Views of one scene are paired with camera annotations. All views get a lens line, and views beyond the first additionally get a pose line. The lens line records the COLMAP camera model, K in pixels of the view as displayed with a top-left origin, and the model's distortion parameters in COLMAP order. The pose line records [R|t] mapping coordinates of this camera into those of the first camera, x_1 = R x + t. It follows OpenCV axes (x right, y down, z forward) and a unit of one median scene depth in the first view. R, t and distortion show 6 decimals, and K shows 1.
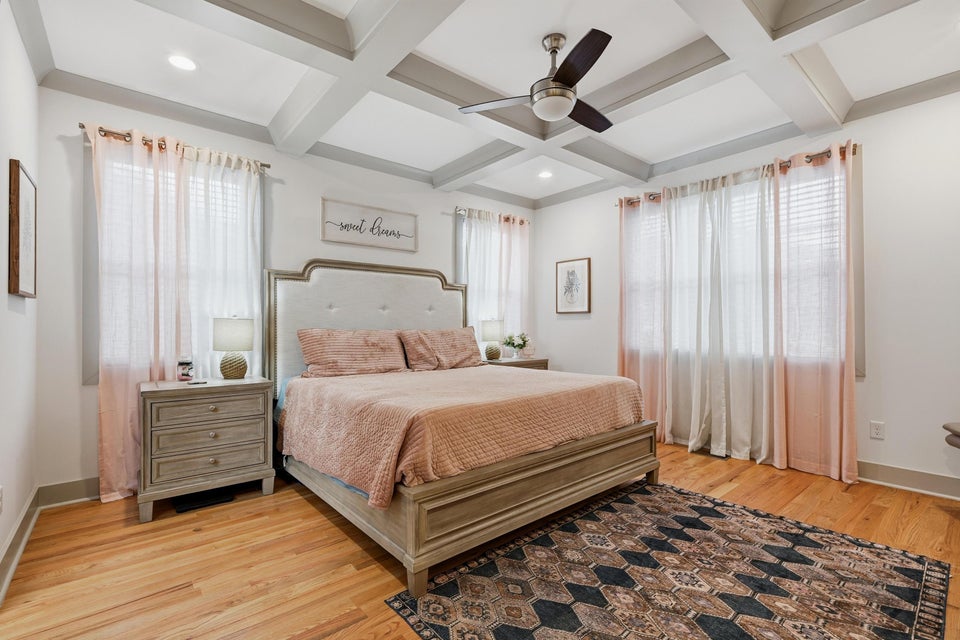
lens RADIAL K [[428.3, 0, 480.0], [0, 428.3, 320.0], [0, 0, 1]] dist [0.000968, 0.000123]
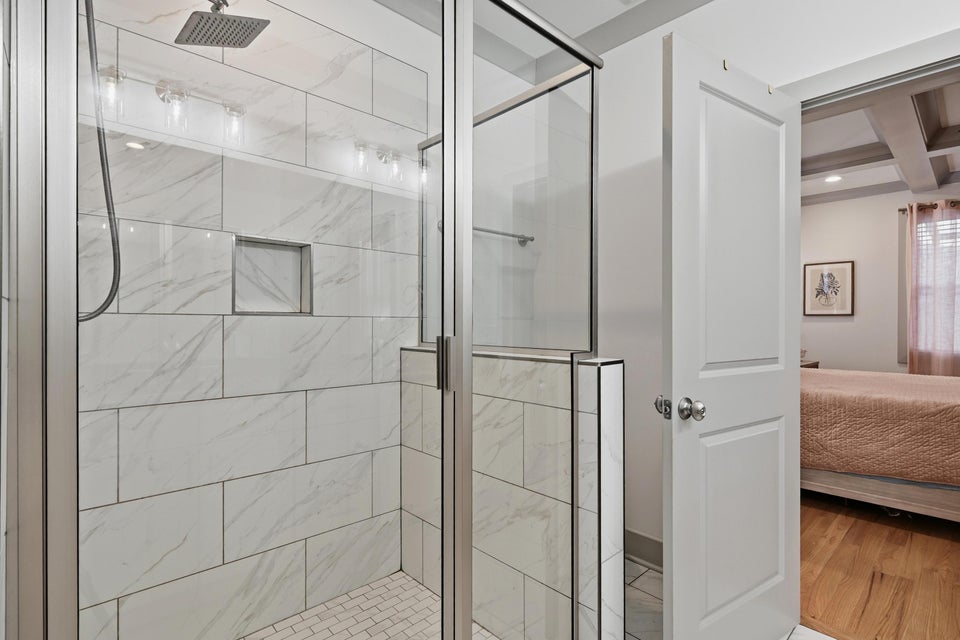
lens RADIAL K [[463.2, 0, 479.9], [0, 463.2, 322.3], [0, 0, 1]] dist [0.003680, 0.000290]
pose [[0.998978, 0.000343, 0.045187, -0.833759], [-0.001111, 0.999855, 0.016986, -0.023101], [-0.045175, -0.017019, 0.998834, -0.067808]]
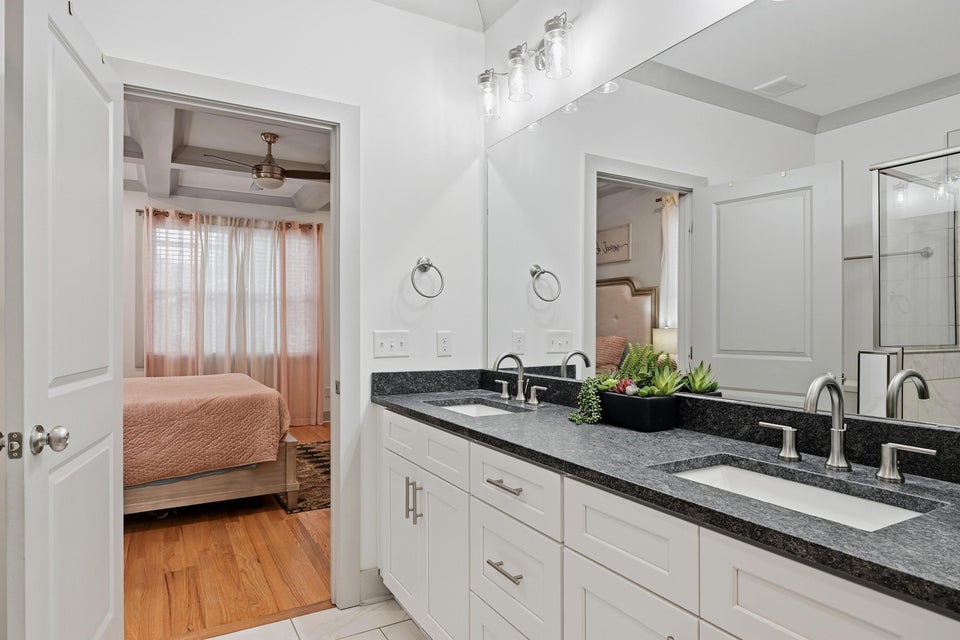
lens RADIAL K [[569.1, 0, 480.0], [0, 569.1, 320.0], [0, 0, 1]] dist [-0.004849, -0.002045]
pose [[0.185549, 0.012617, 0.982554, -0.945416], [-0.020370, 0.999752, -0.008991, -0.022867], [-0.982424, -0.018346, 0.185760, -0.030296]]
